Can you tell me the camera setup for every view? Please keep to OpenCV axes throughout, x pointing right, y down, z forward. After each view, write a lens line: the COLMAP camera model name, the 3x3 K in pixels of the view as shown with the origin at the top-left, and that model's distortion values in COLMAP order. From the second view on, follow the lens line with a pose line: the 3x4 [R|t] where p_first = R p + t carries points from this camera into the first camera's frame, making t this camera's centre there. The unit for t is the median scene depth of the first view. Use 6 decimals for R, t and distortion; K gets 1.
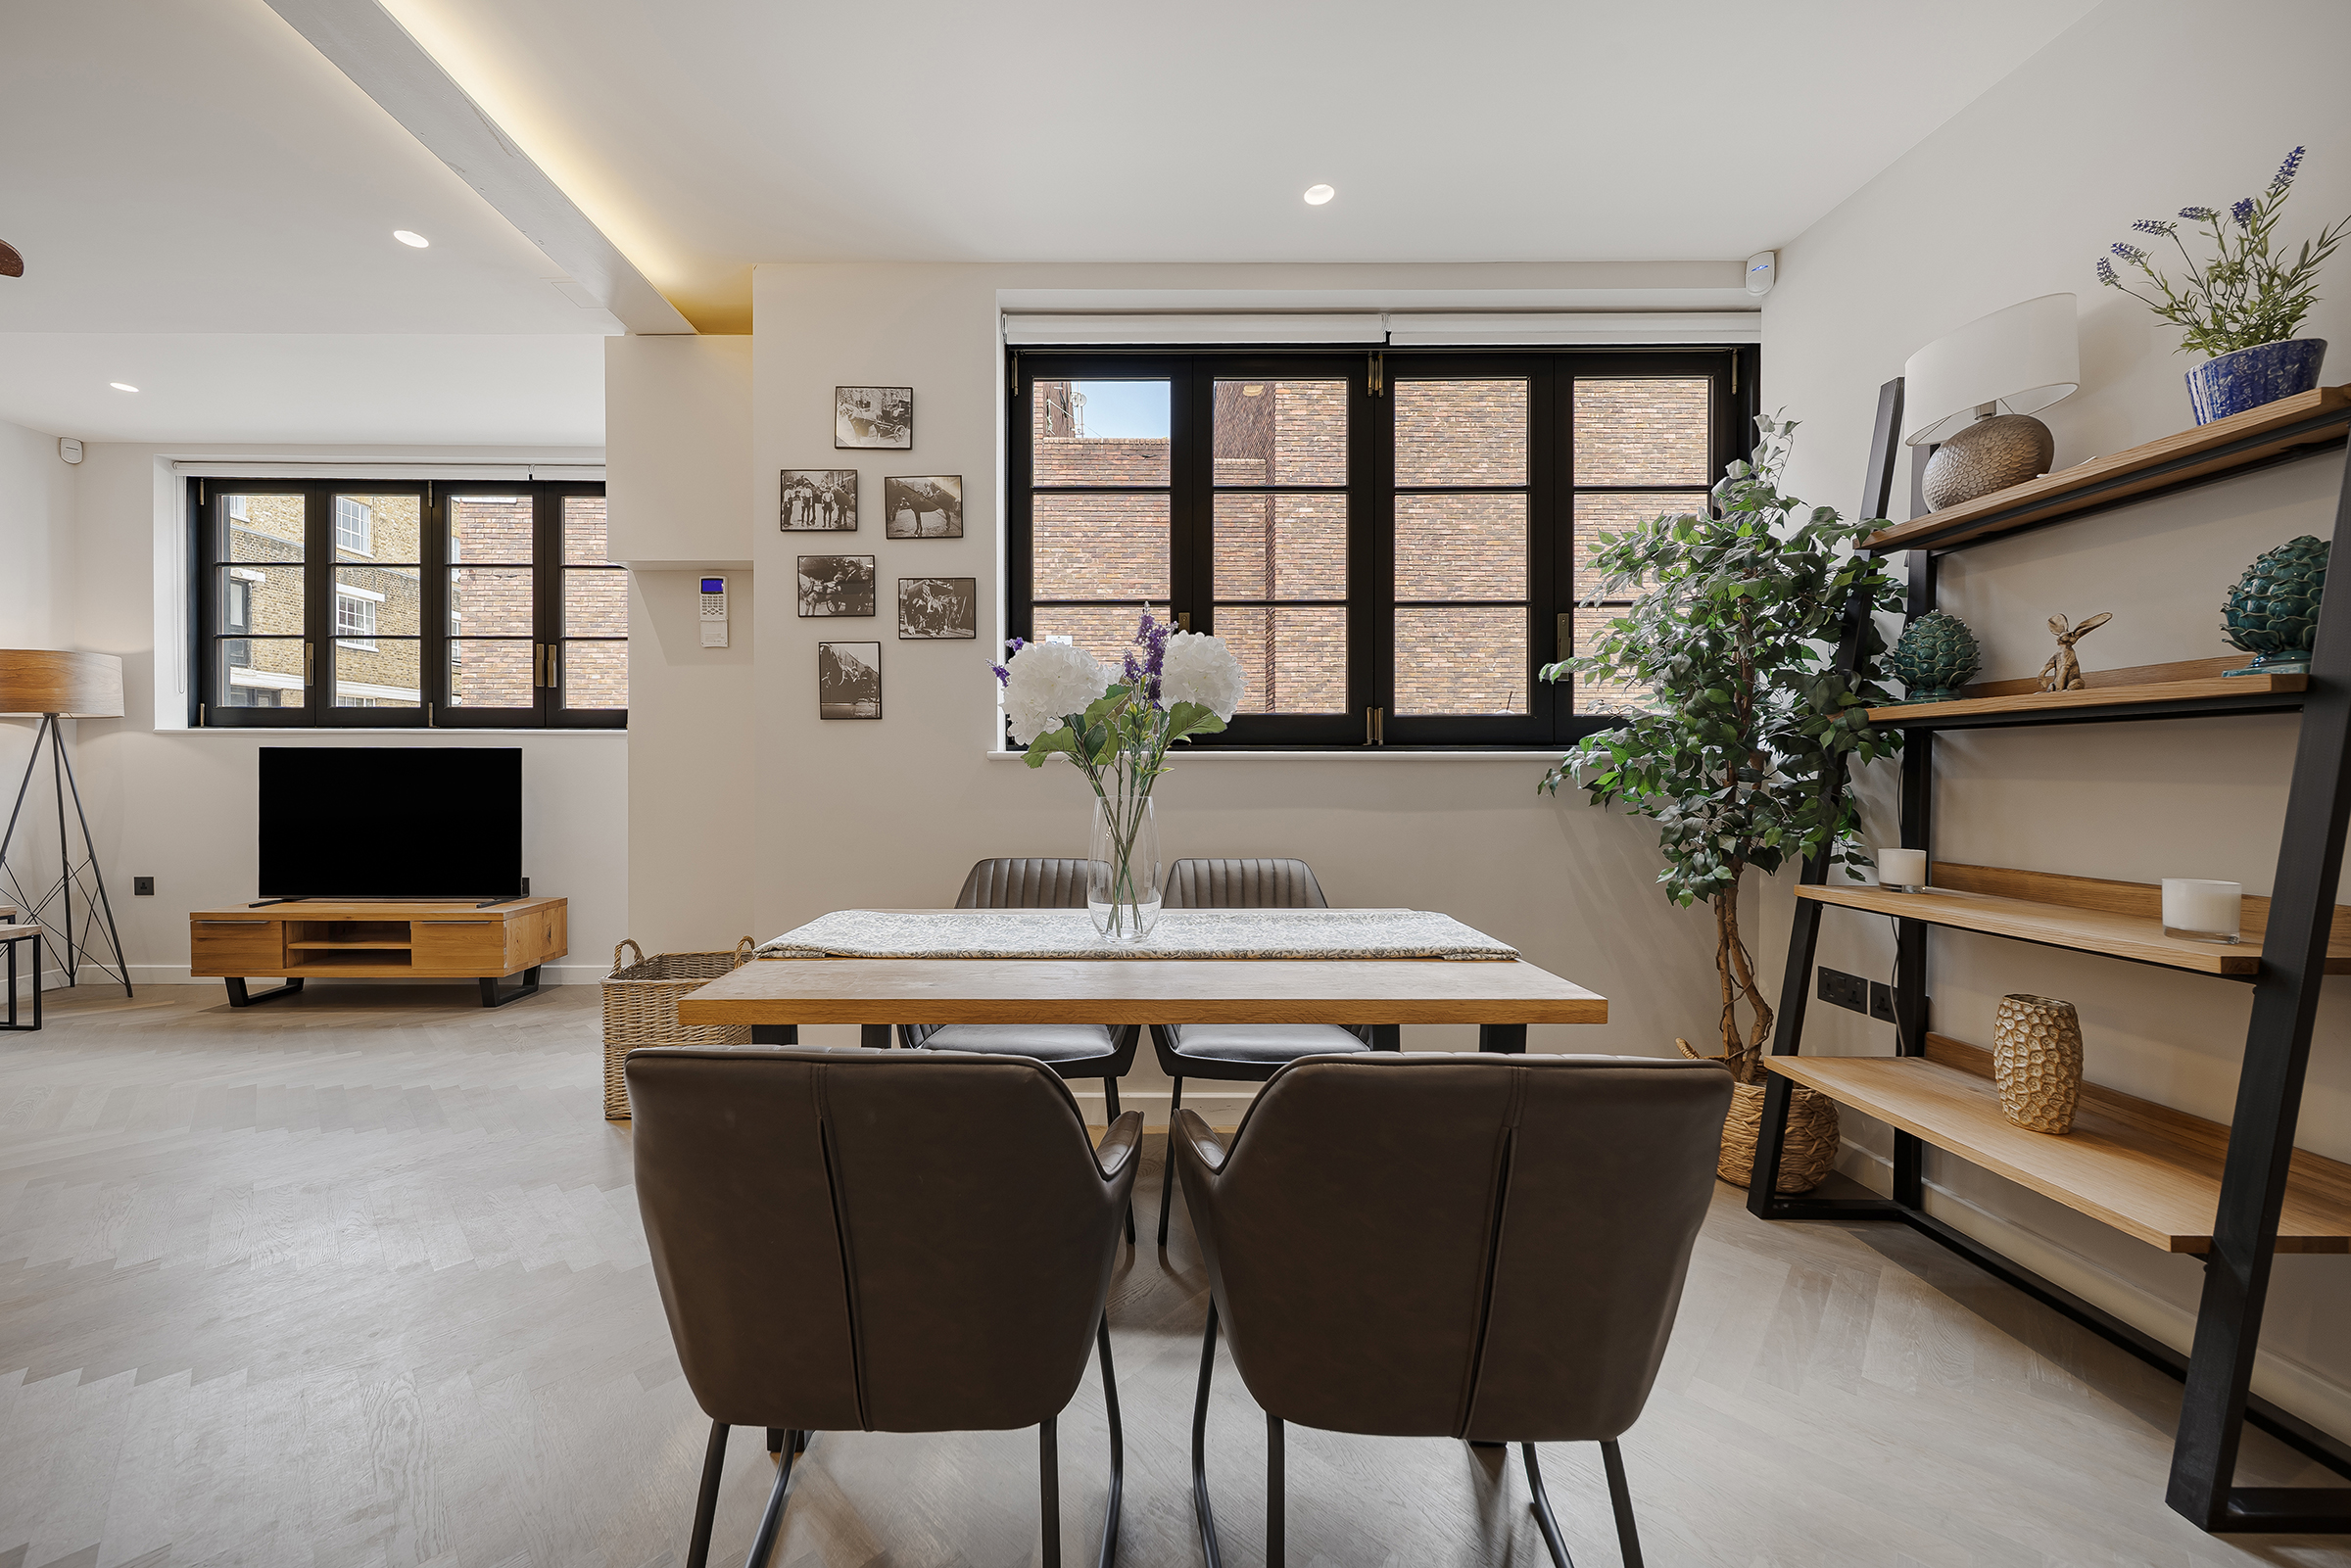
lens RADIAL K [[851.9, 0, 1128.4], [0, 851.9, 779.5], [0, 0, 1]] dist [0.000186, -0.000148]
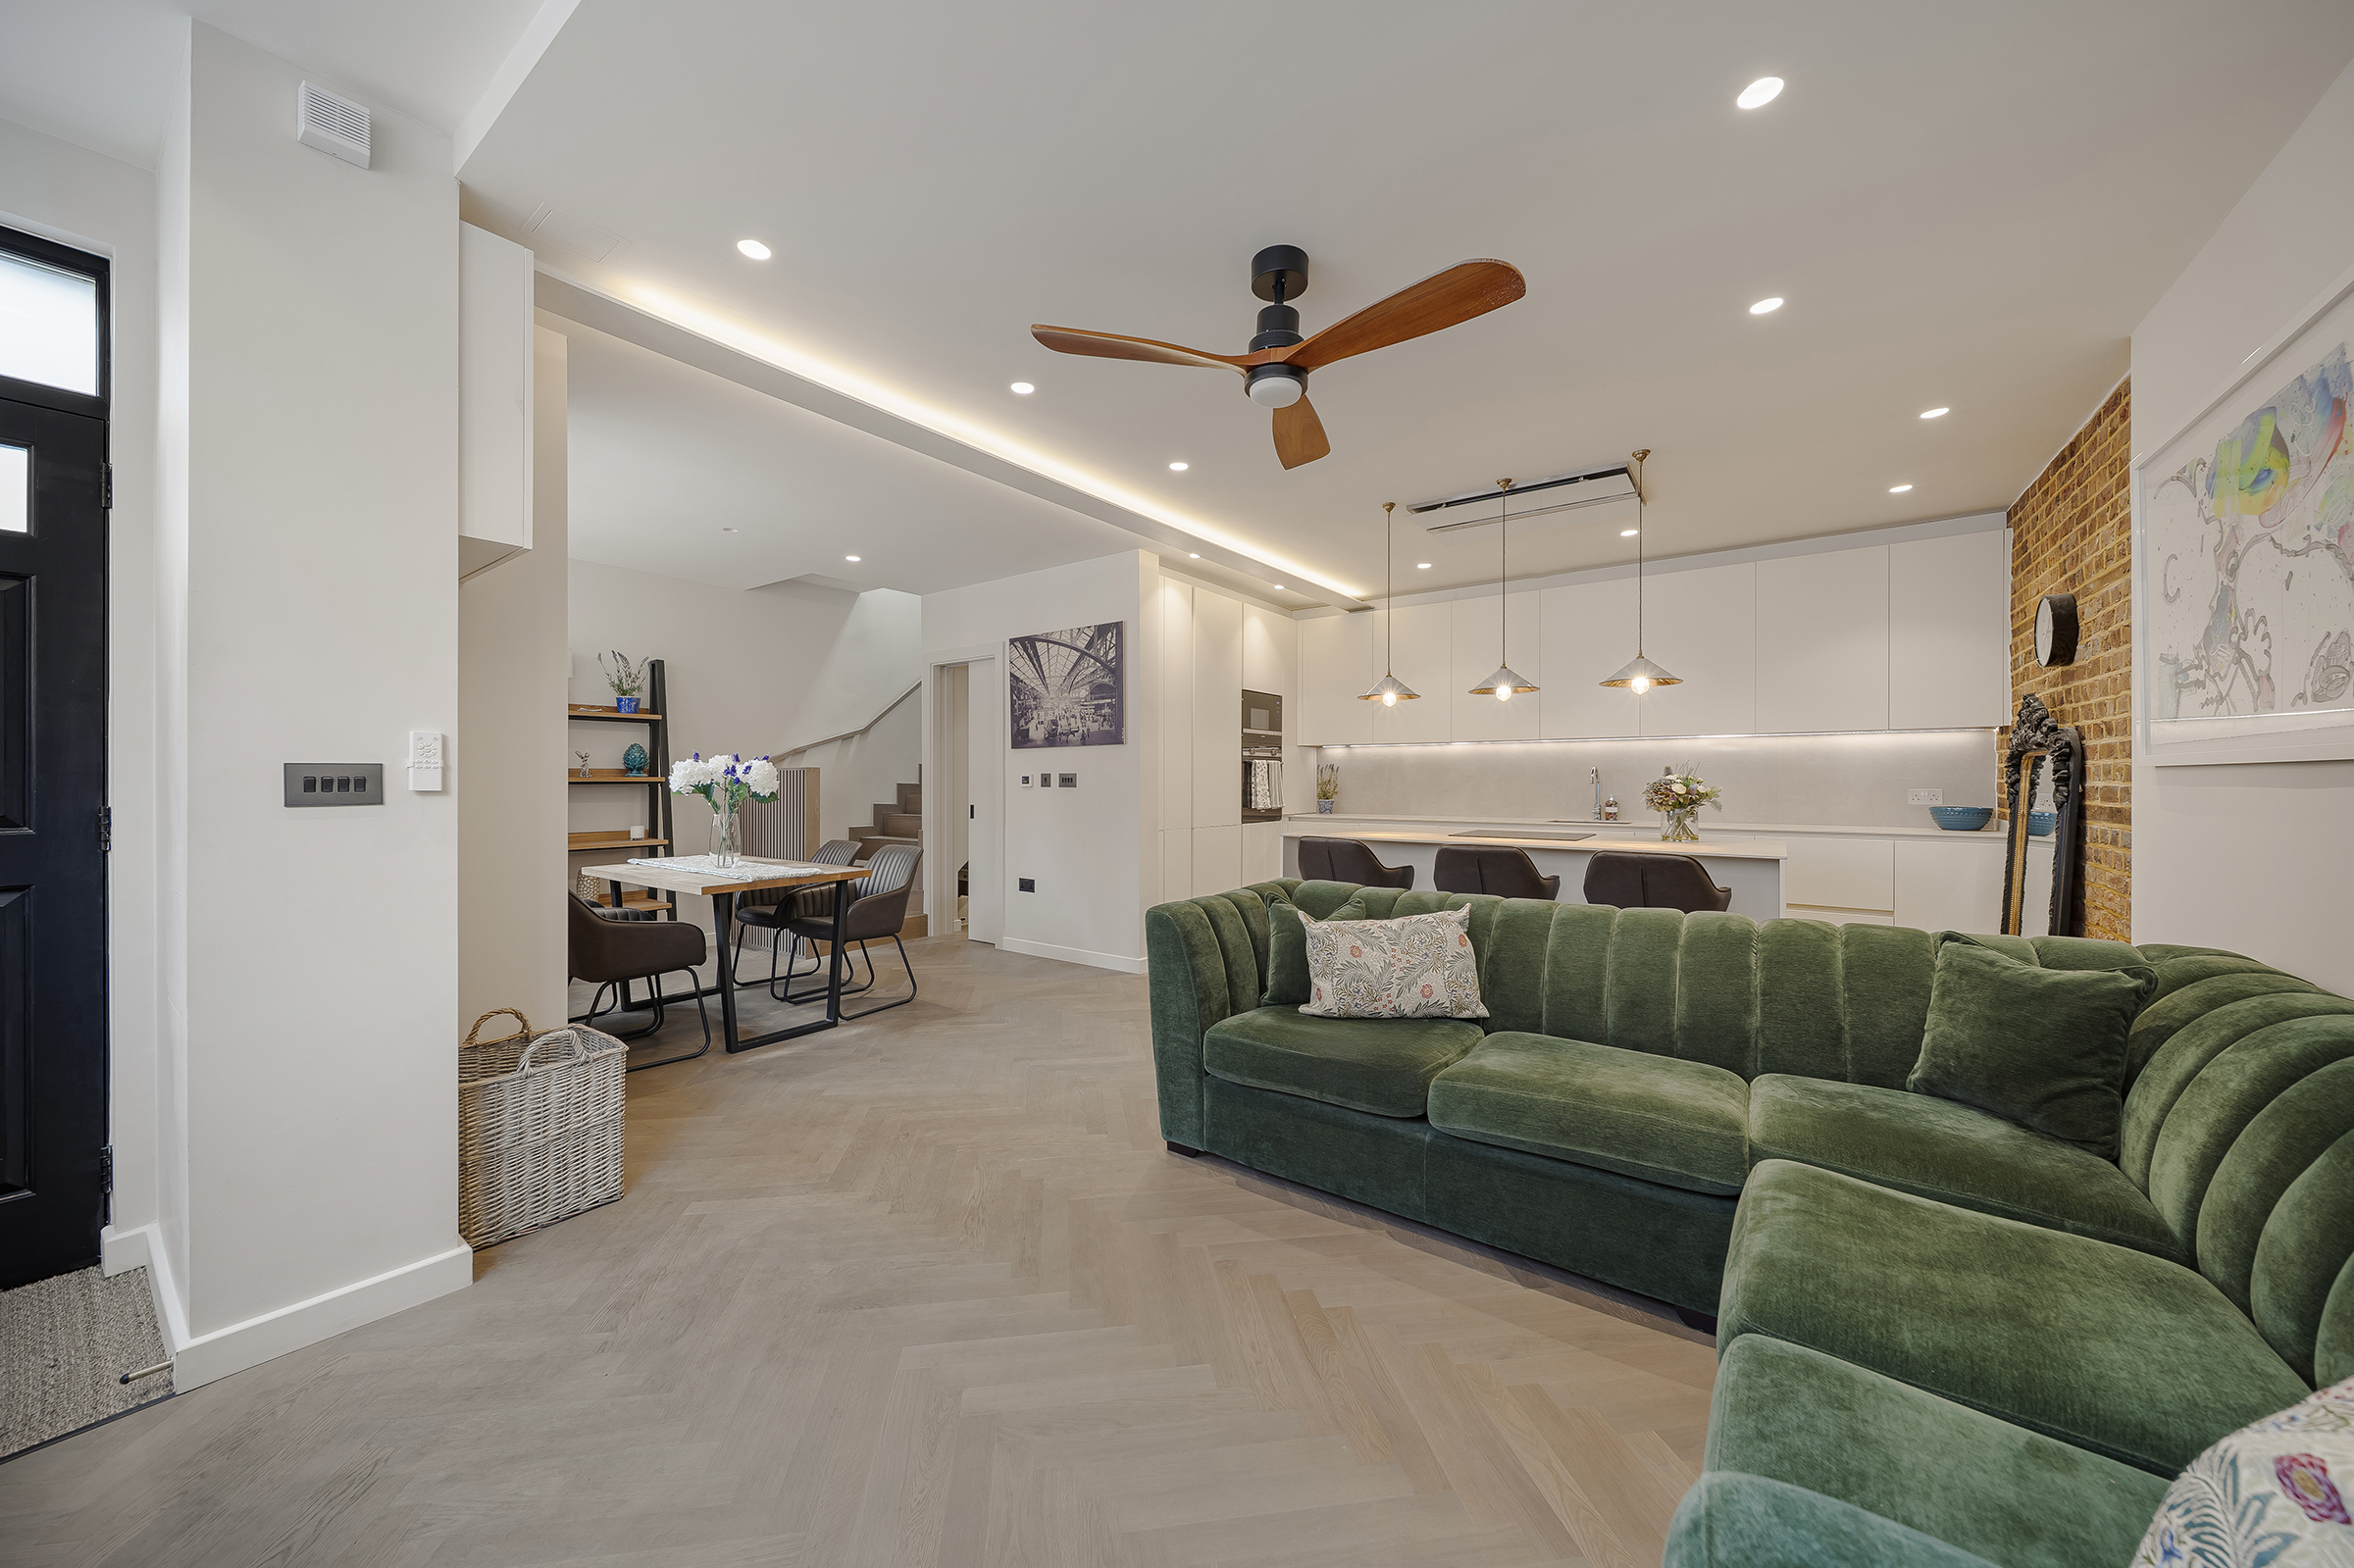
lens RADIAL K [[836.9, 0, 1171.4], [0, 836.9, 799.4], [0, 0, 1]] dist [0.000251, -0.000061]
pose [[-0.801201, -0.013718, 0.598238, -1.669232], [0.003533, 0.999611, 0.027653, -0.060690], [-0.598385, 0.024269, -0.800841, 1.402859]]
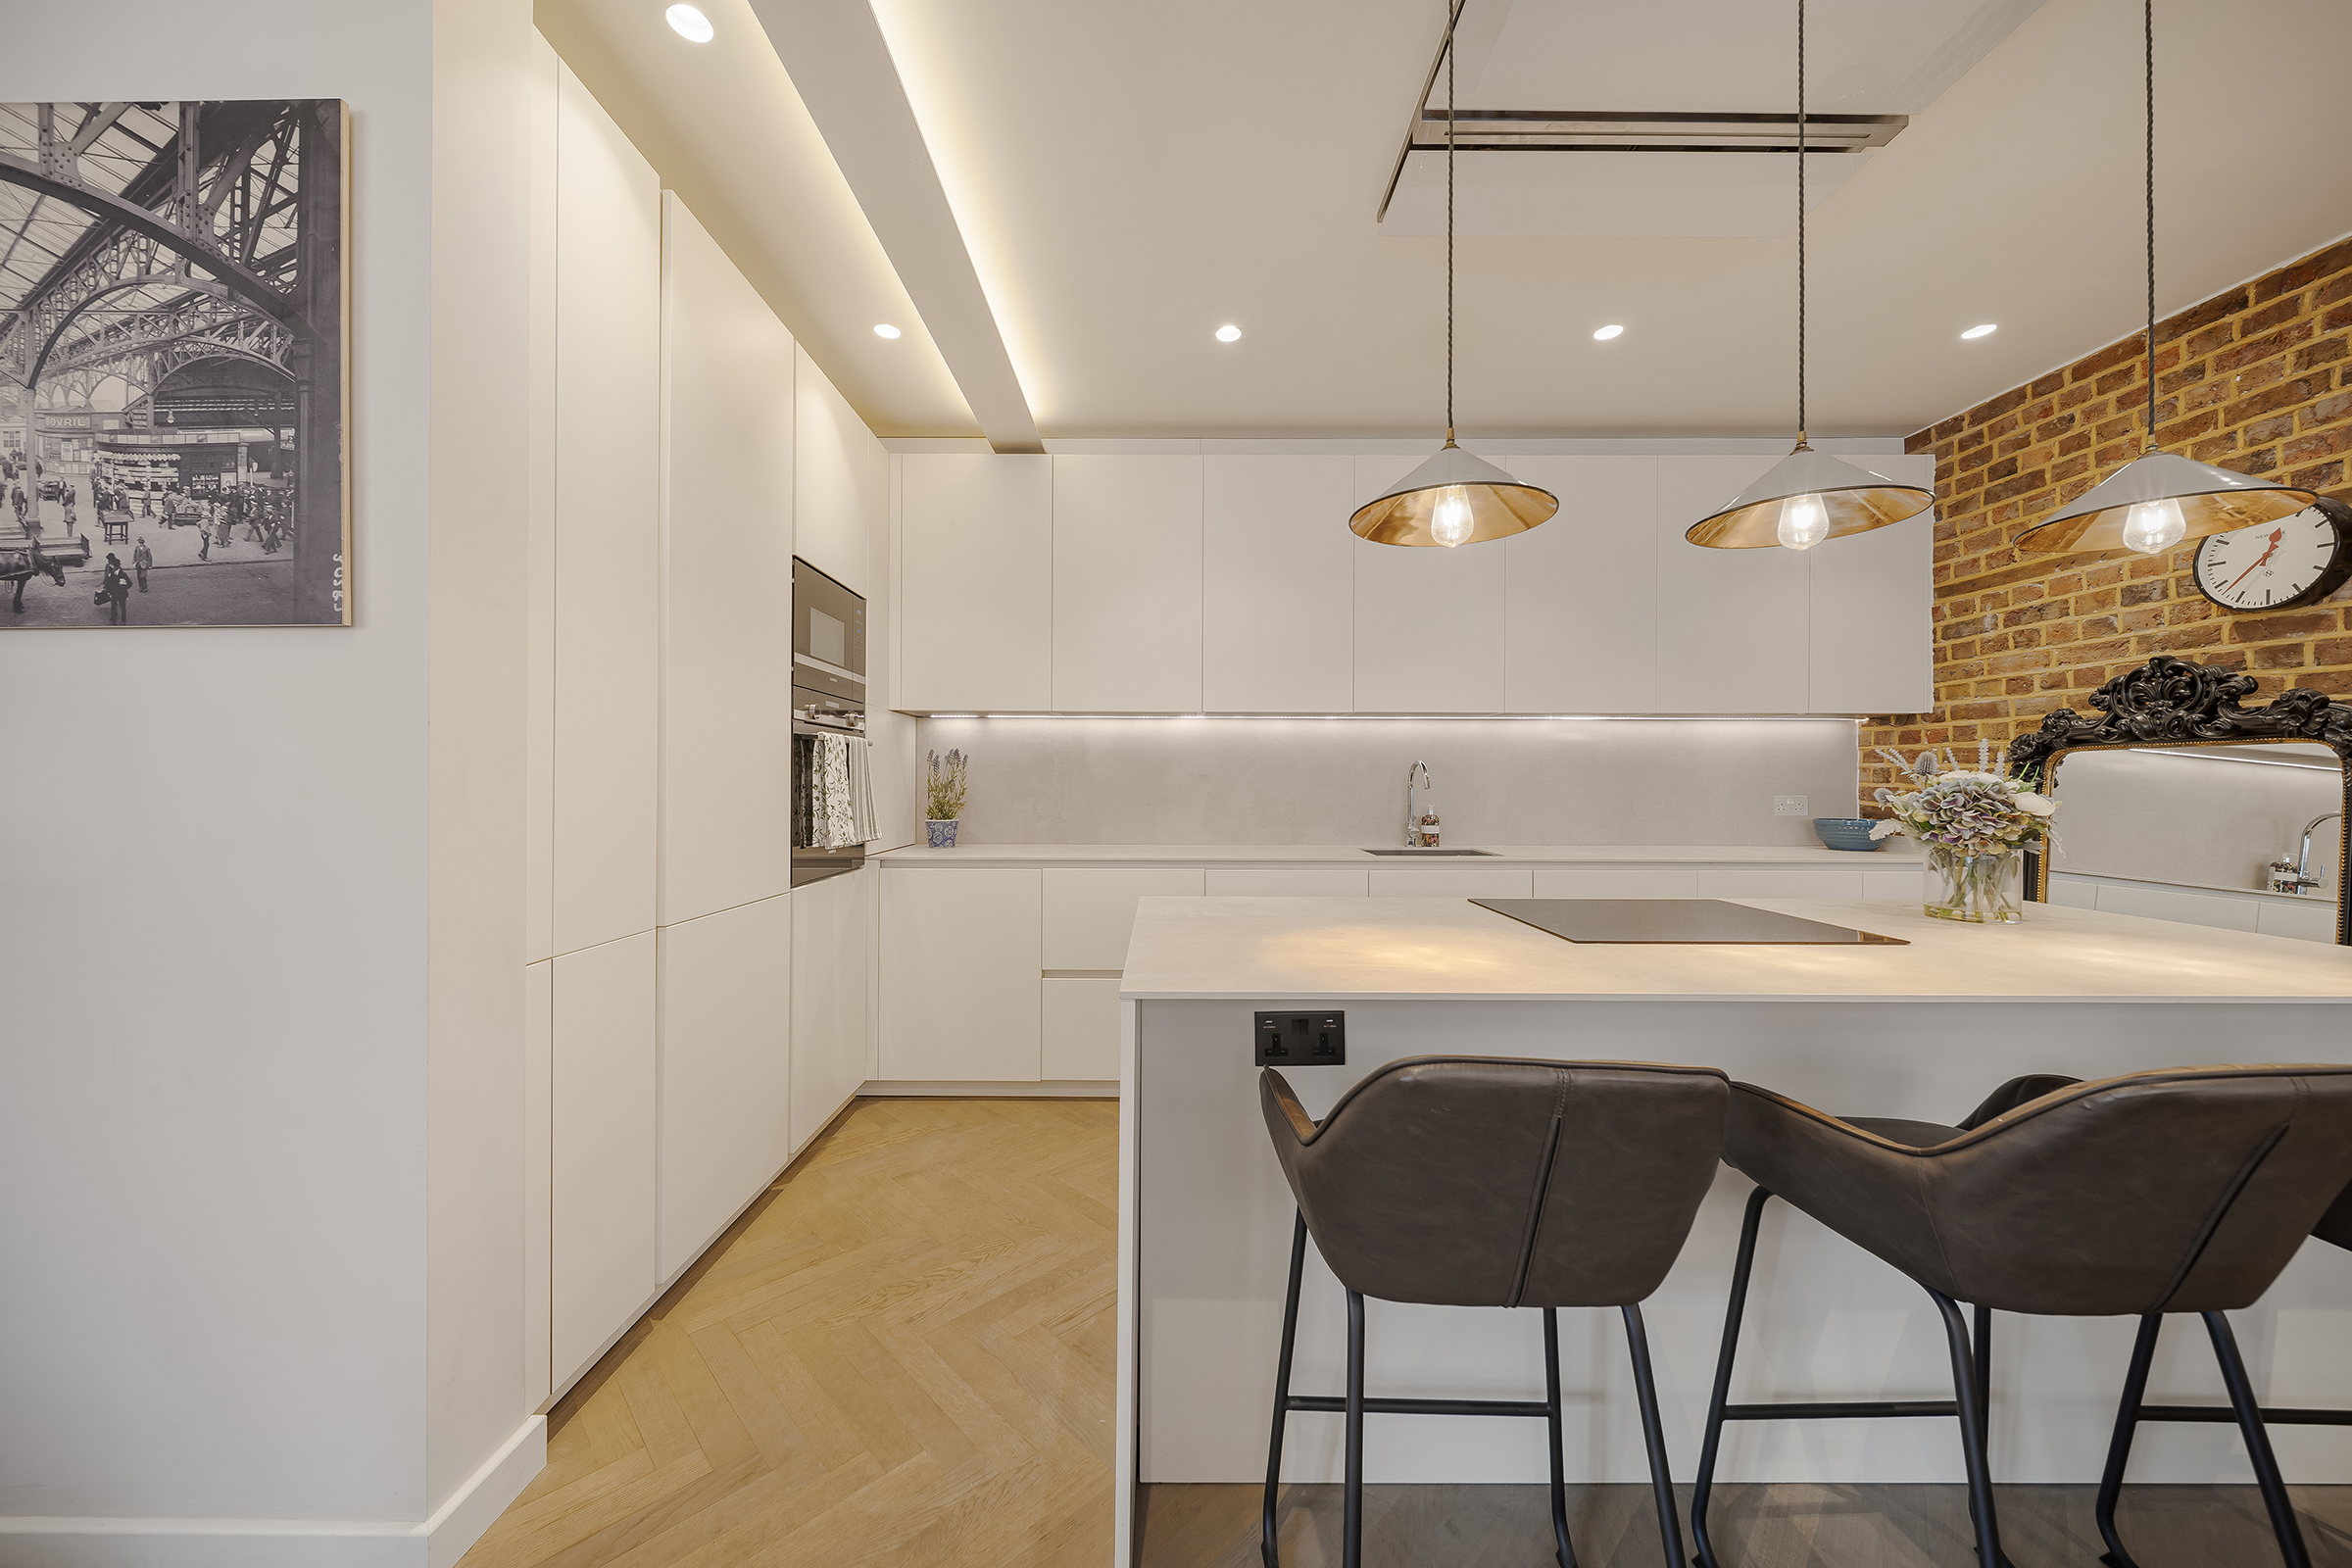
lens RADIAL K [[832.6, 0, 1165.9], [0, 832.6, 780.0], [0, 0, 1]] dist [-0.001655, -0.000554]
pose [[-0.999933, -0.003729, 0.010958, -0.842488], [-0.003693, 0.999988, 0.003296, -0.053927], [-0.010970, 0.003256, -0.999935, 0.320459]]
